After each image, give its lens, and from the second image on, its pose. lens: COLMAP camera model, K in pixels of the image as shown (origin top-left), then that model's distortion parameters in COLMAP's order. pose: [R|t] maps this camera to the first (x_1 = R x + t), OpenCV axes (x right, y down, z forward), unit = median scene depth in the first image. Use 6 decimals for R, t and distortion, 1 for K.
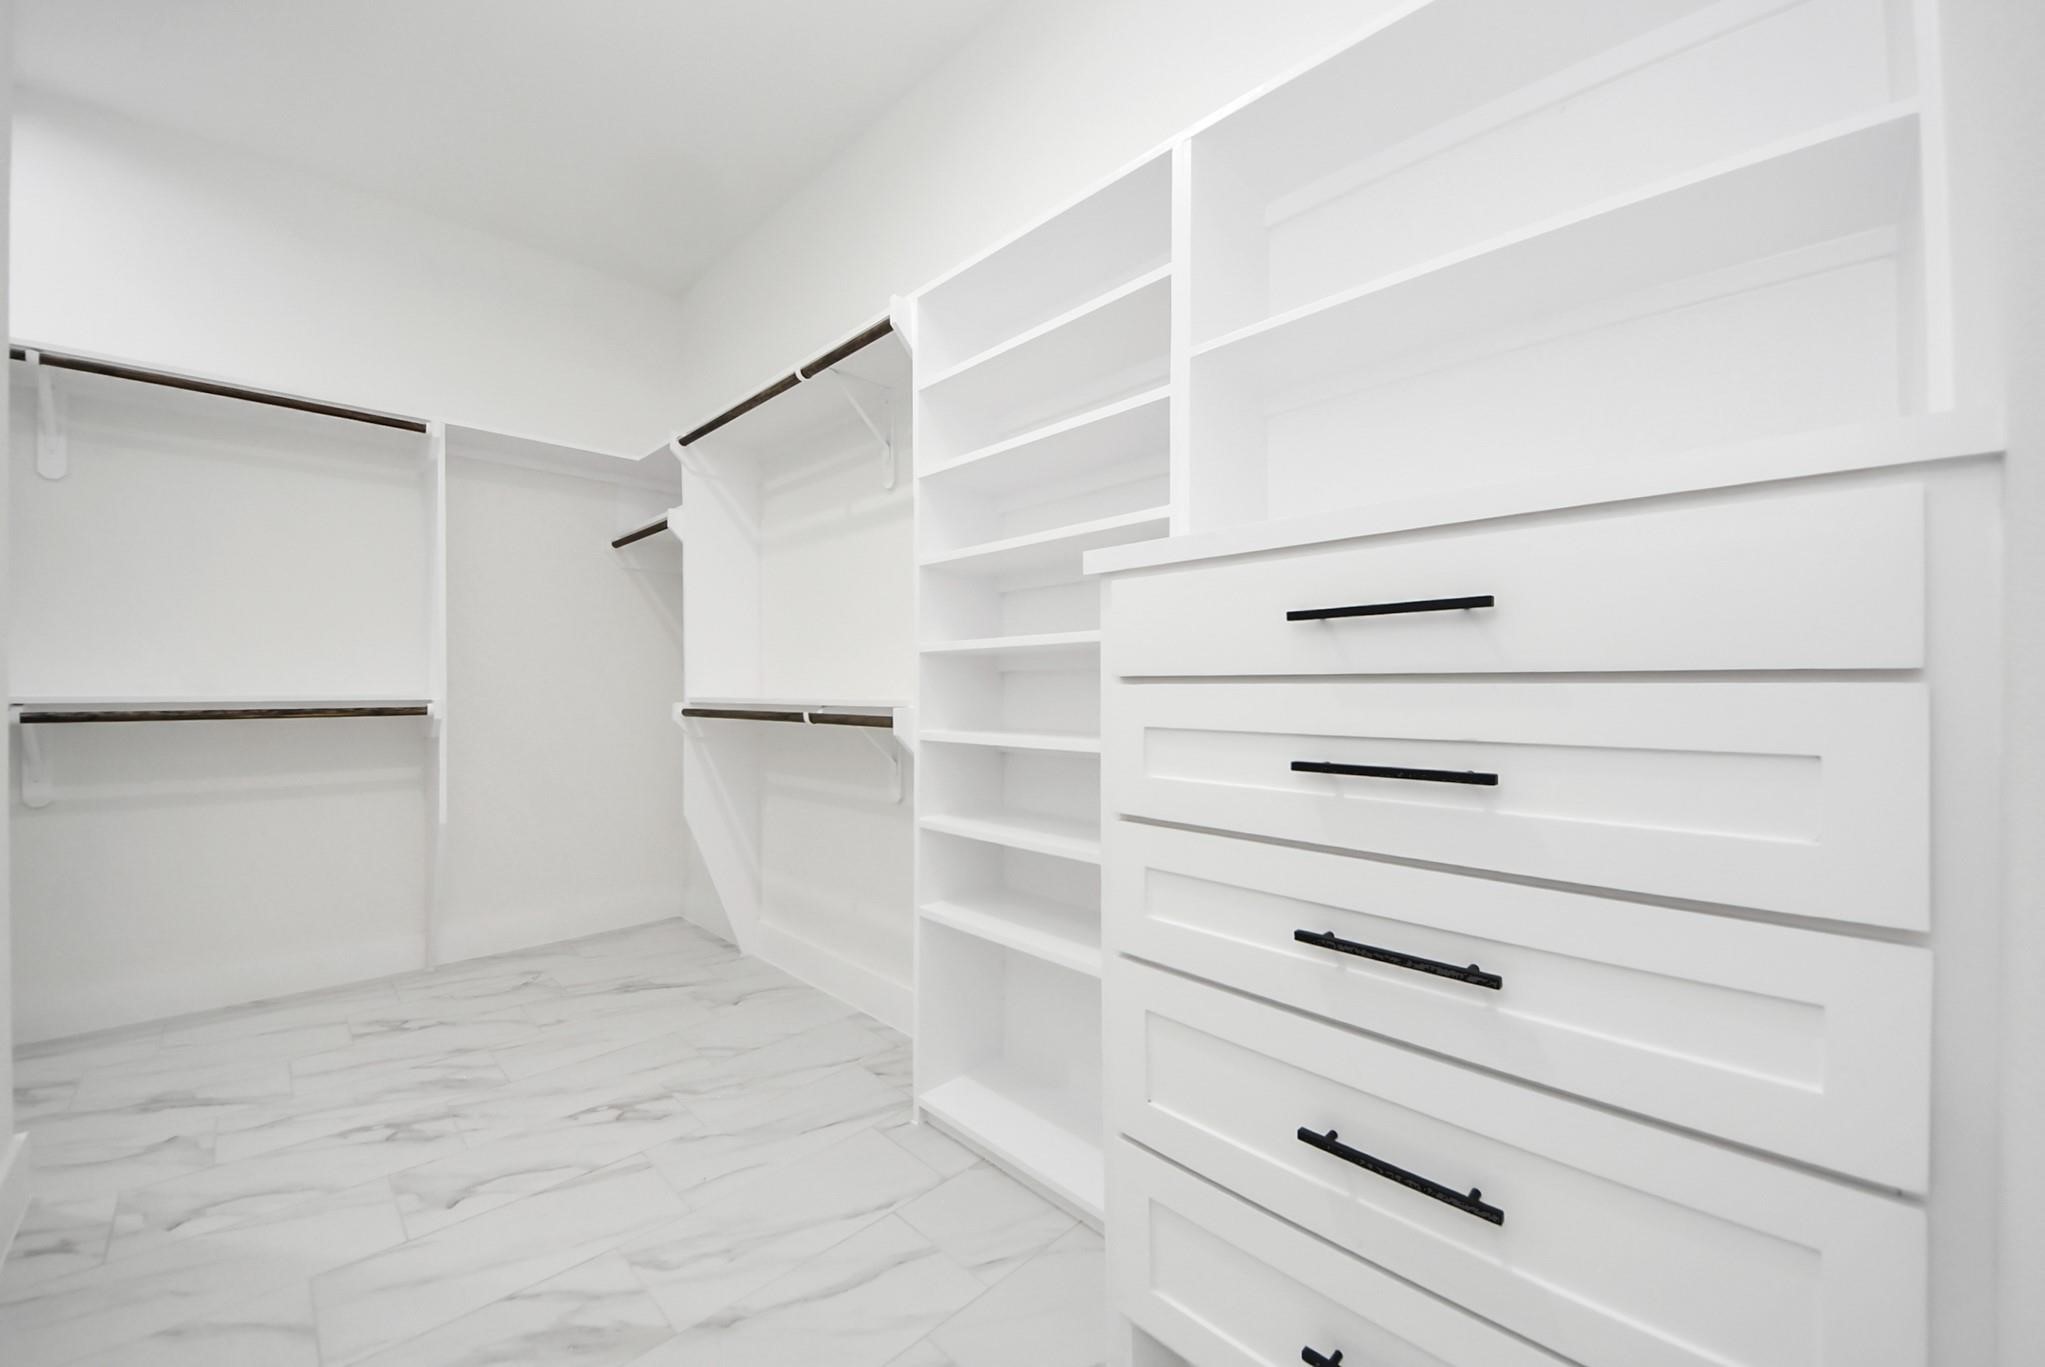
lens RADIAL K [[768.1, 0, 1027.2], [0, 768.1, 682.1], [0, 0, 1]] dist [-0.000267, -0.000120]
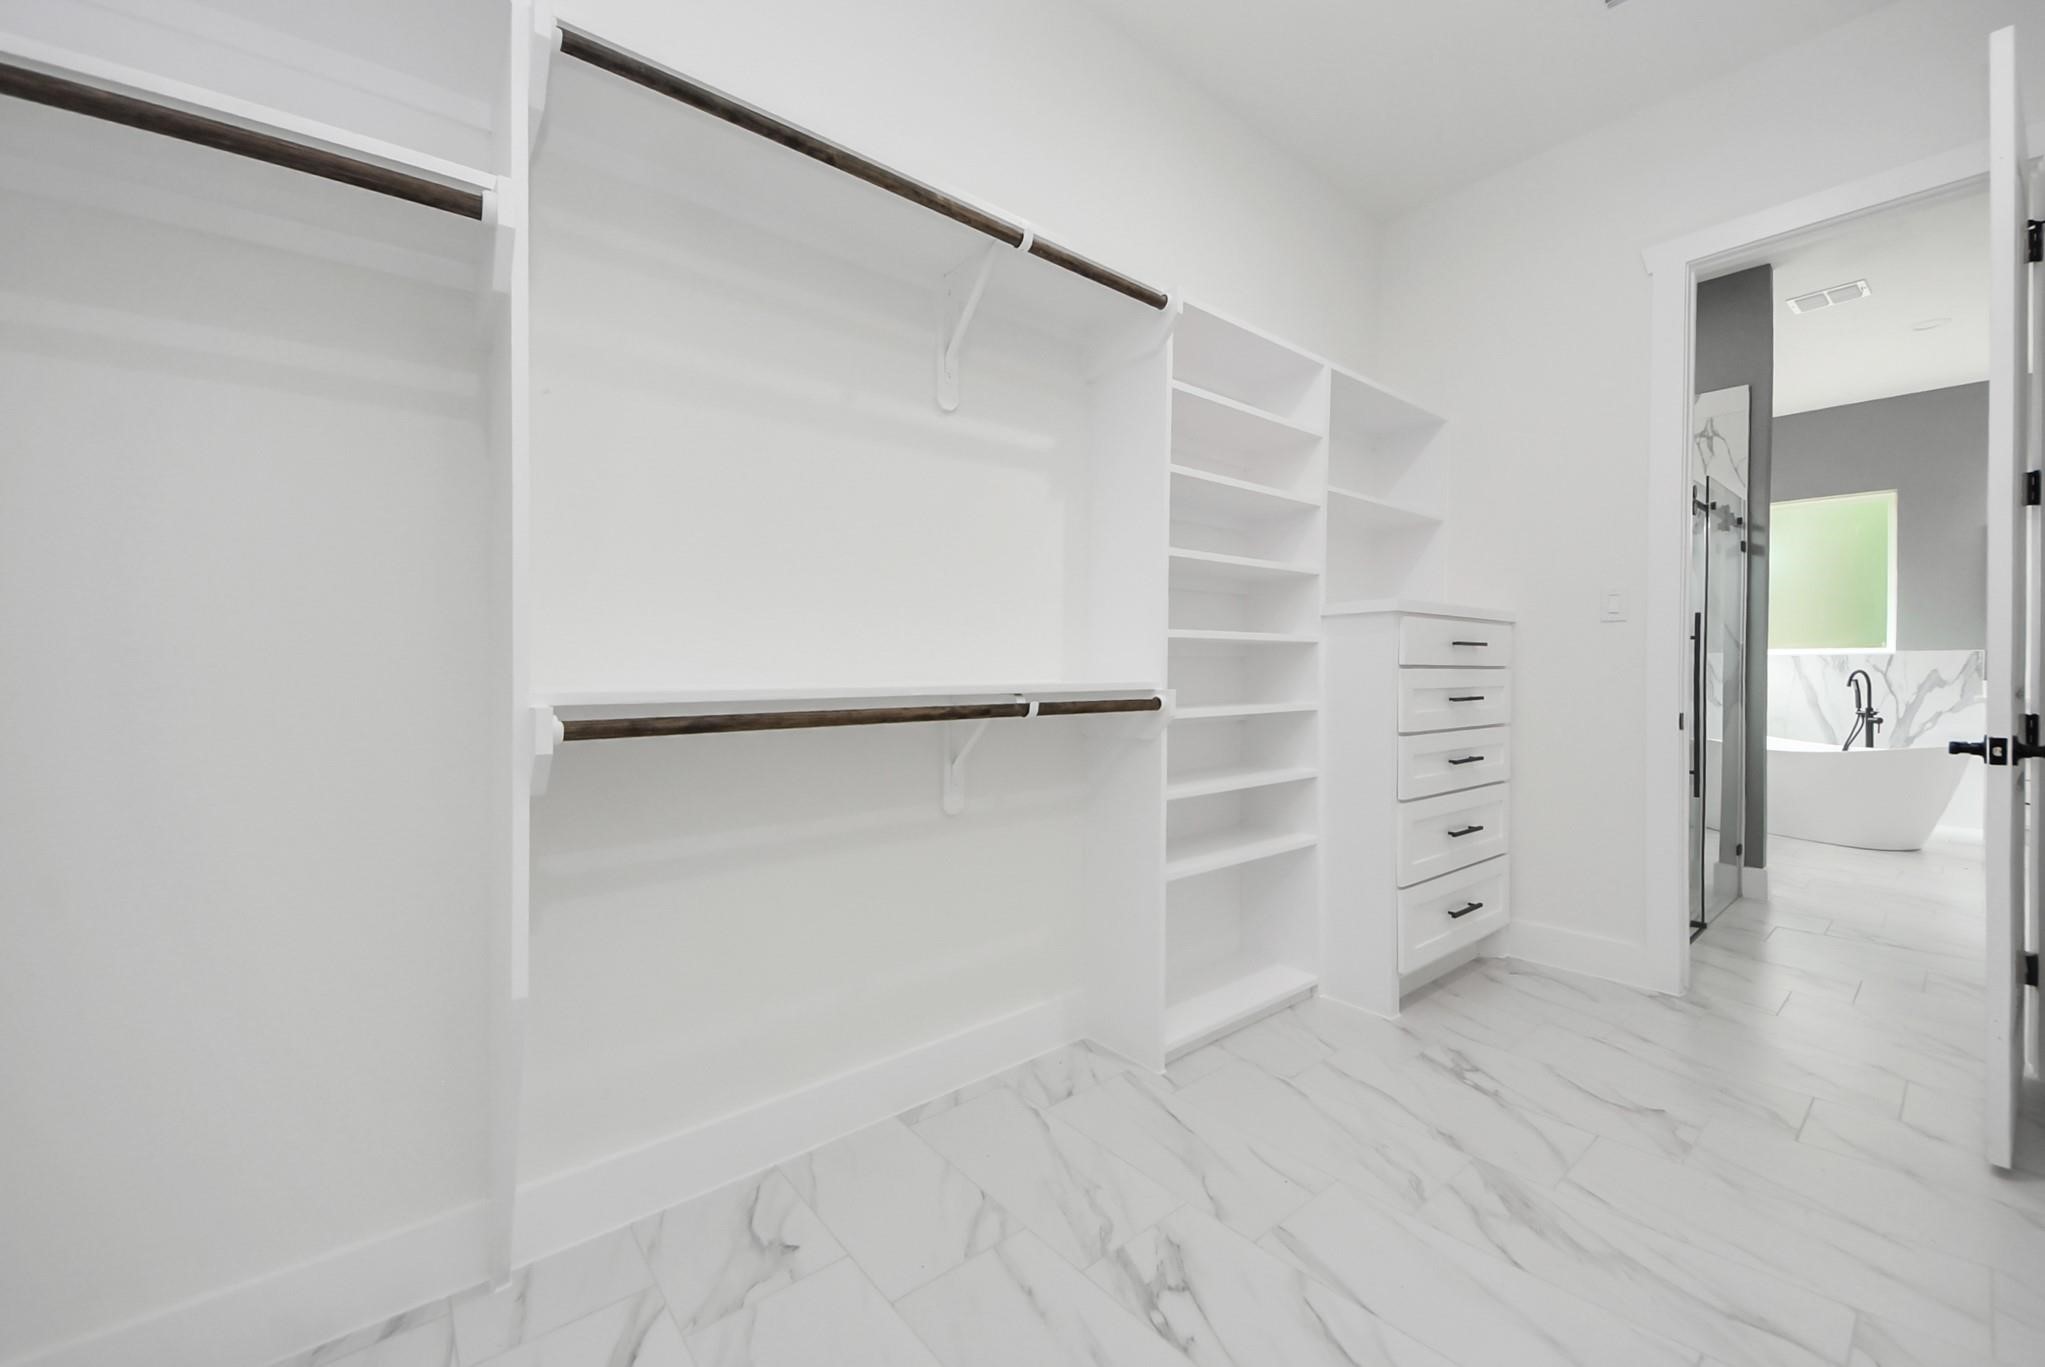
lens RADIAL K [[742.2, 0, 1022.5], [0, 742.2, 683.5], [0, 0, 1]] dist [0.001865, 0.000033]
pose [[0.156050, -0.000317, 0.987749, -1.310898], [0.009893, 0.999950, -0.001242, 0.025720], [-0.987700, 0.009965, 0.156046, 1.115700]]
